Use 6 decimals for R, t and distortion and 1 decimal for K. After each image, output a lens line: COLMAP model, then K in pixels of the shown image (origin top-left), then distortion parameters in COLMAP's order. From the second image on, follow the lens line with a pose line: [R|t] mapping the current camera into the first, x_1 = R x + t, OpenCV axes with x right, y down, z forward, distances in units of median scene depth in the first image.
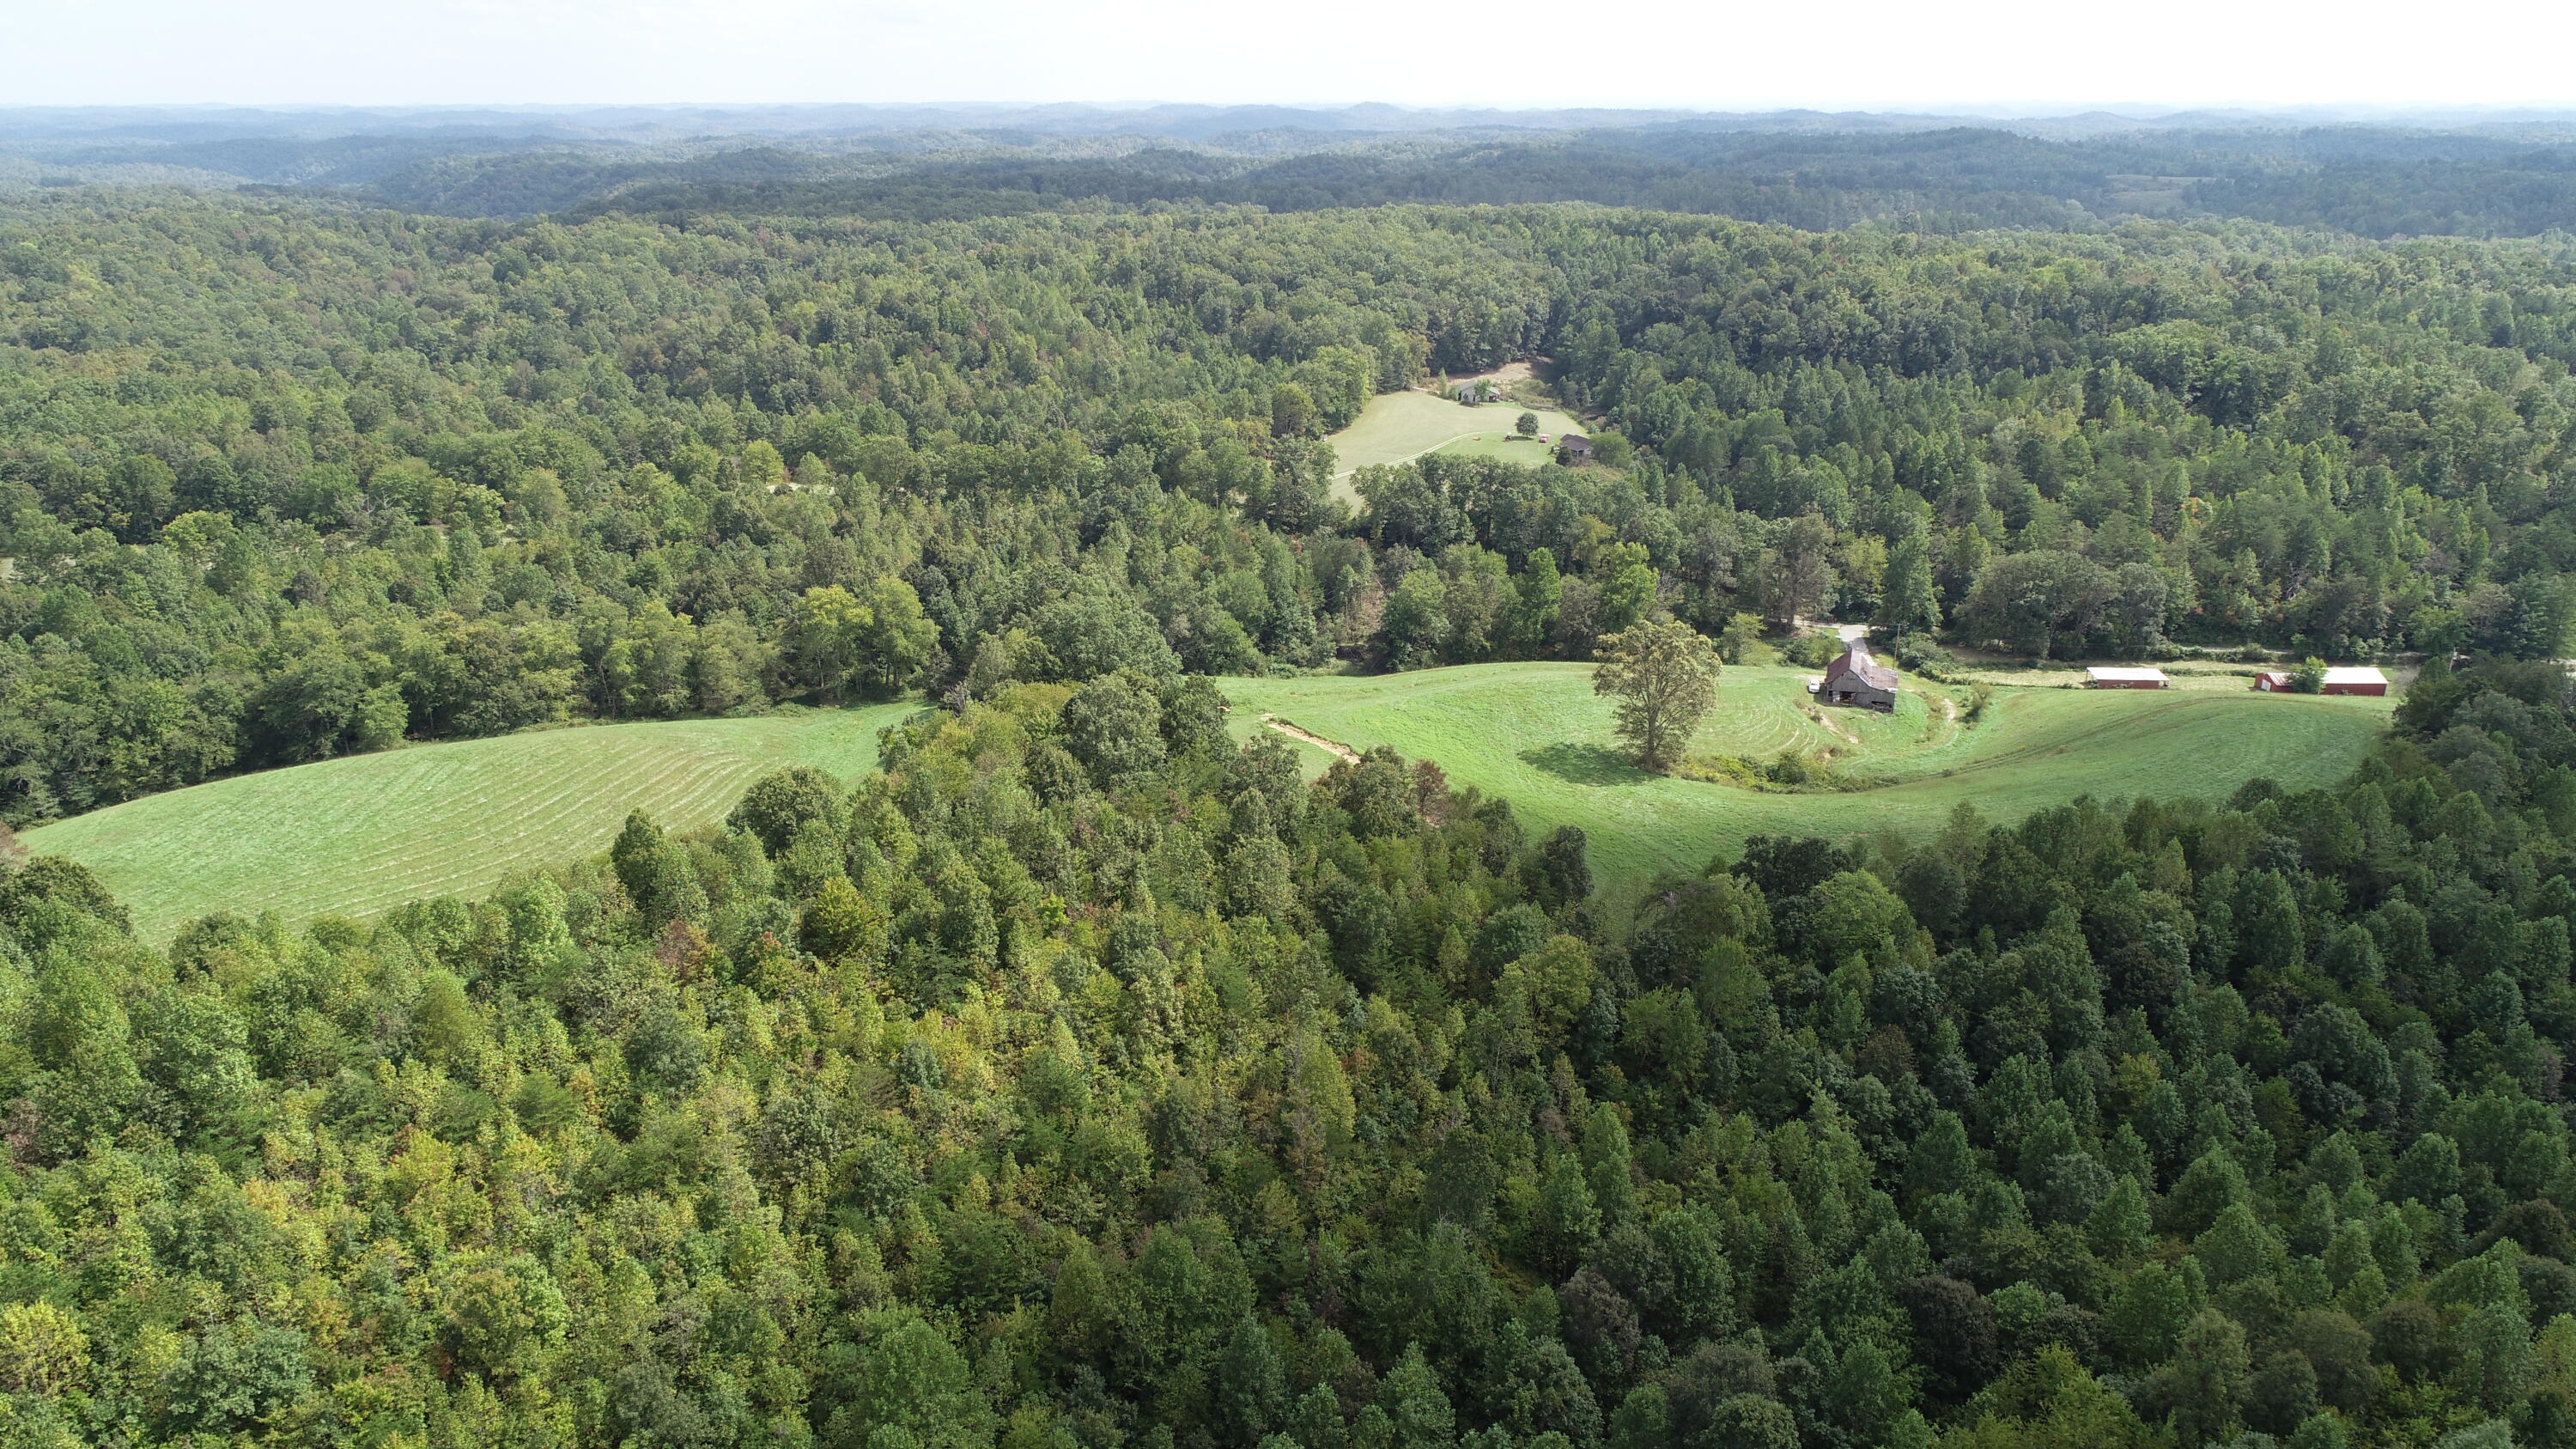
lens RADIAL K [[1735.2, 0, 1288.0], [0, 1735.2, 724.5], [0, 0, 1]] dist [0.004565, -0.000403]
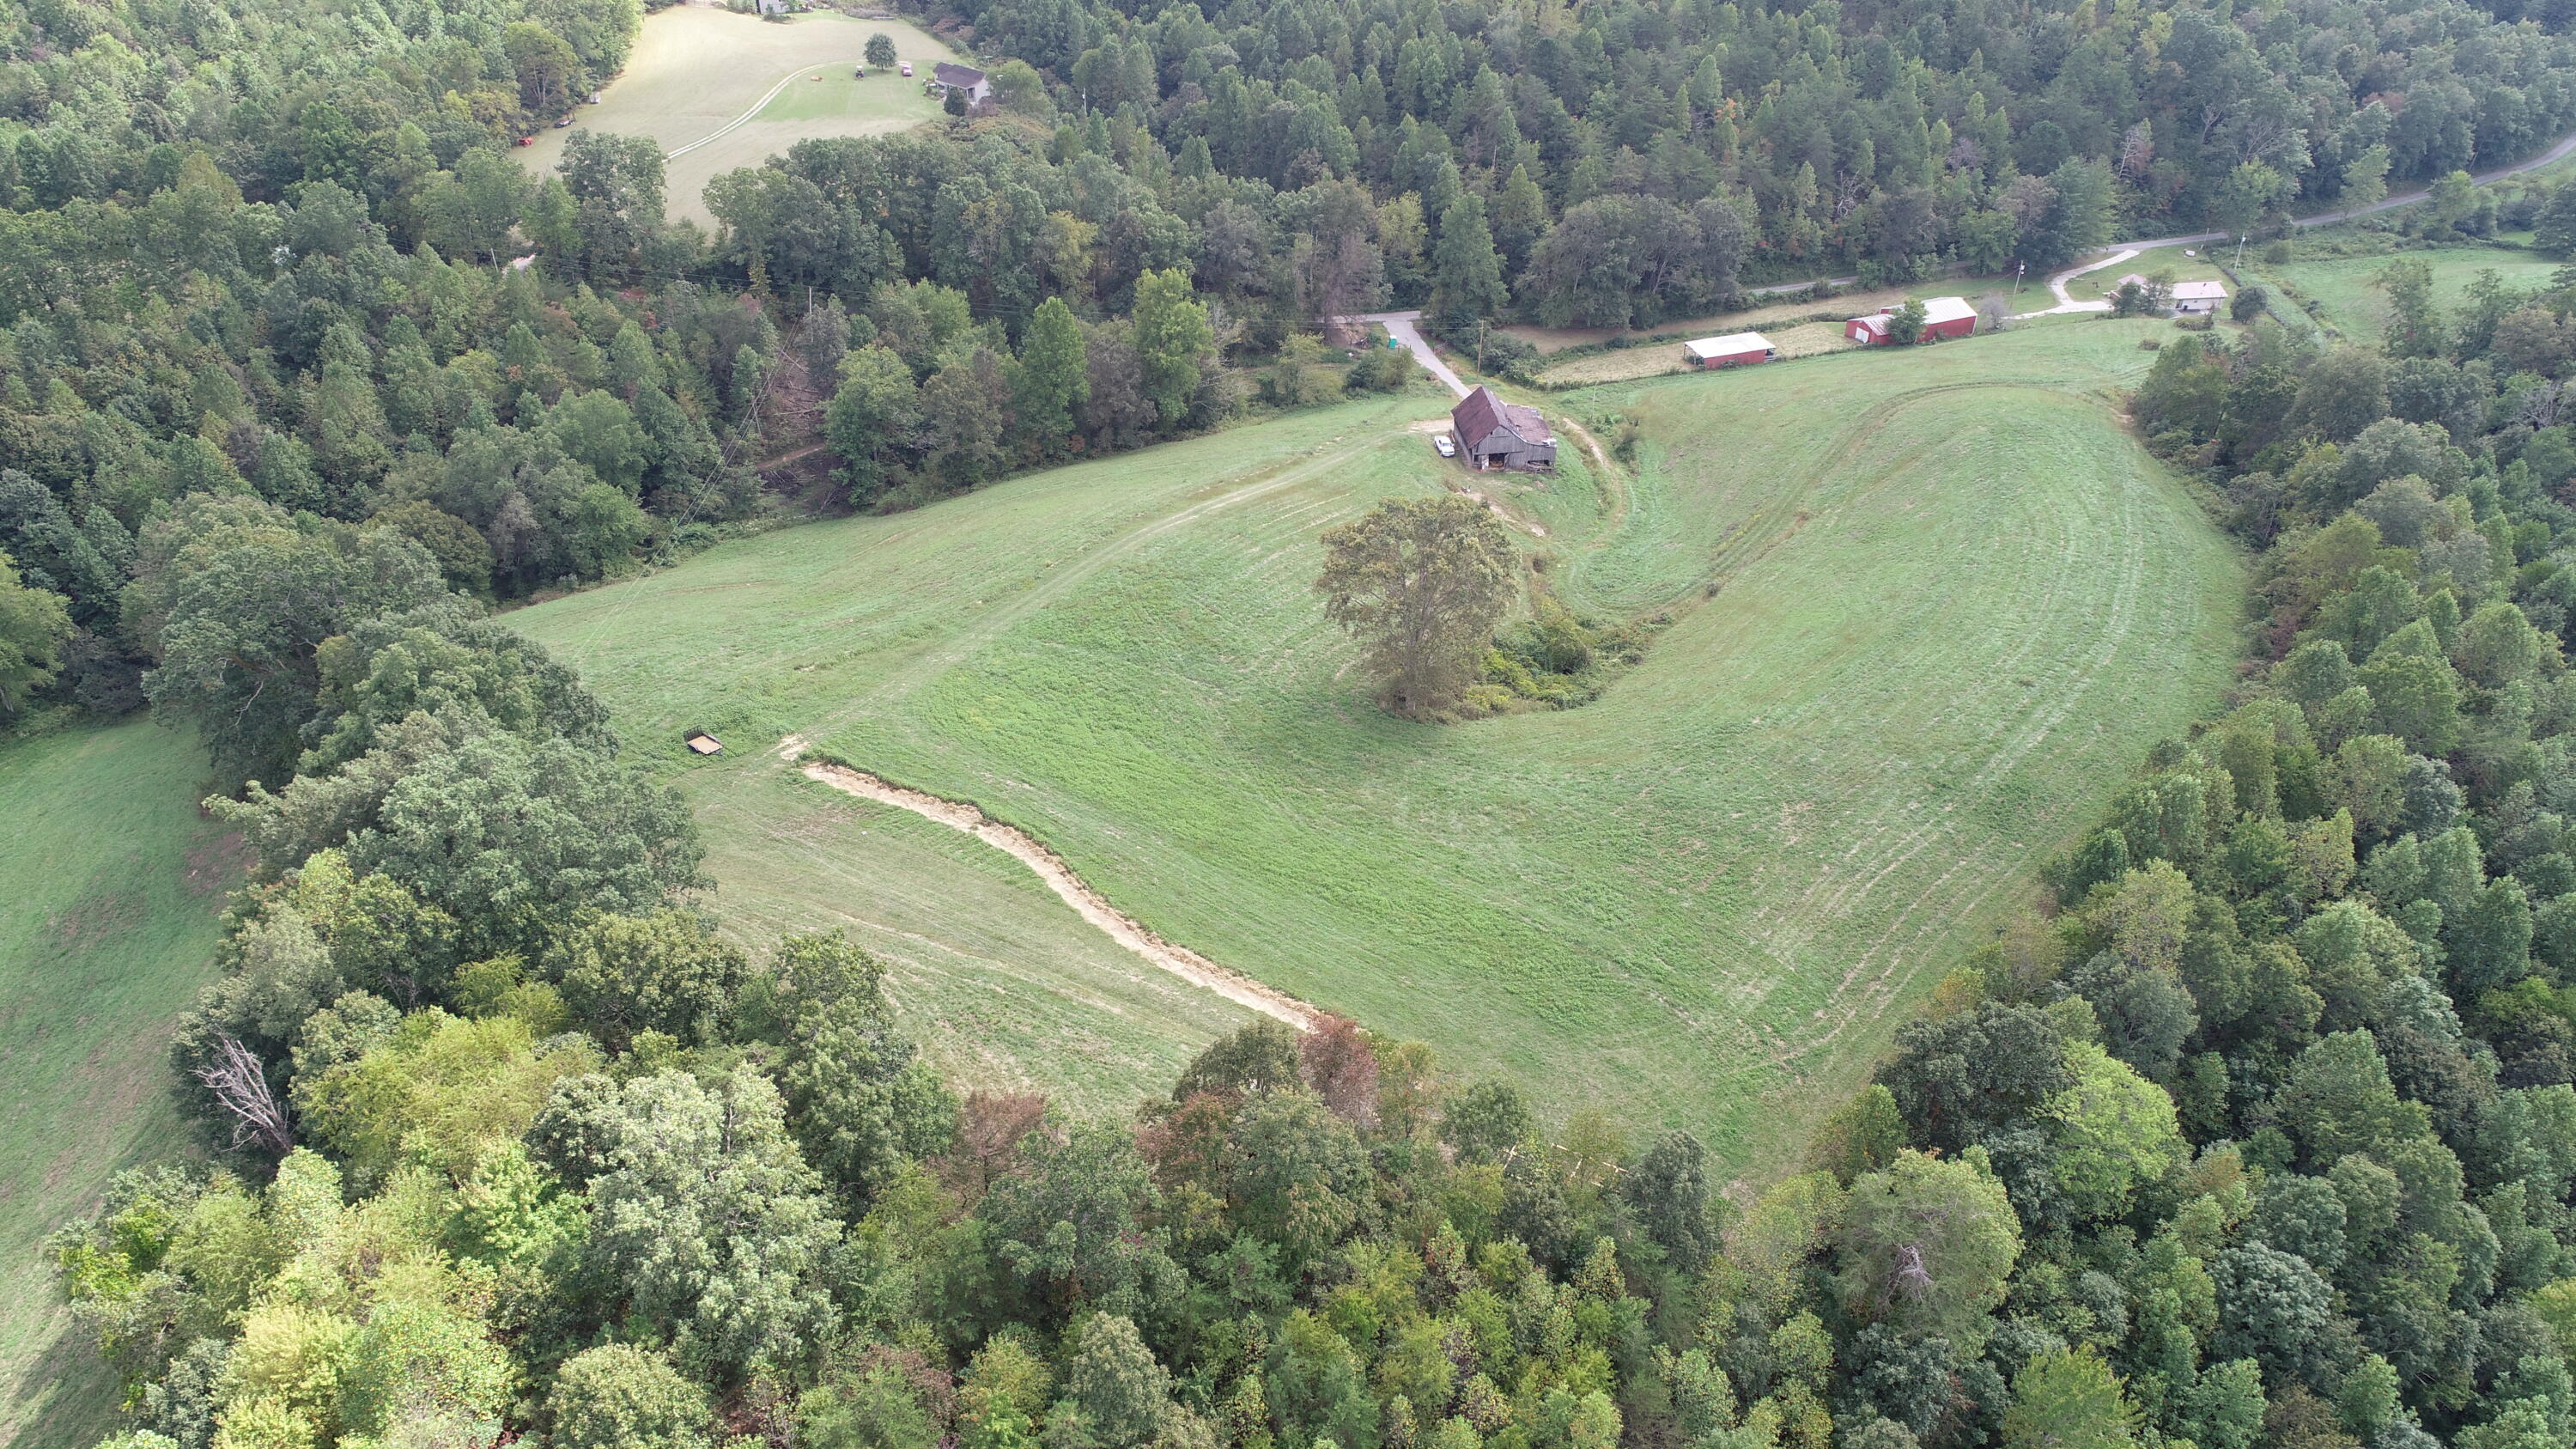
lens RADIAL K [[1735.2, 0, 1288.0], [0, 1735.2, 724.5], [0, 0, 1]] dist [0.004565, -0.000403]
pose [[0.904430, -0.227171, 0.361110, -0.048056], [0.131697, 0.953766, 0.270159, -0.101705], [-0.405787, -0.196782, 0.892532, 0.287242]]
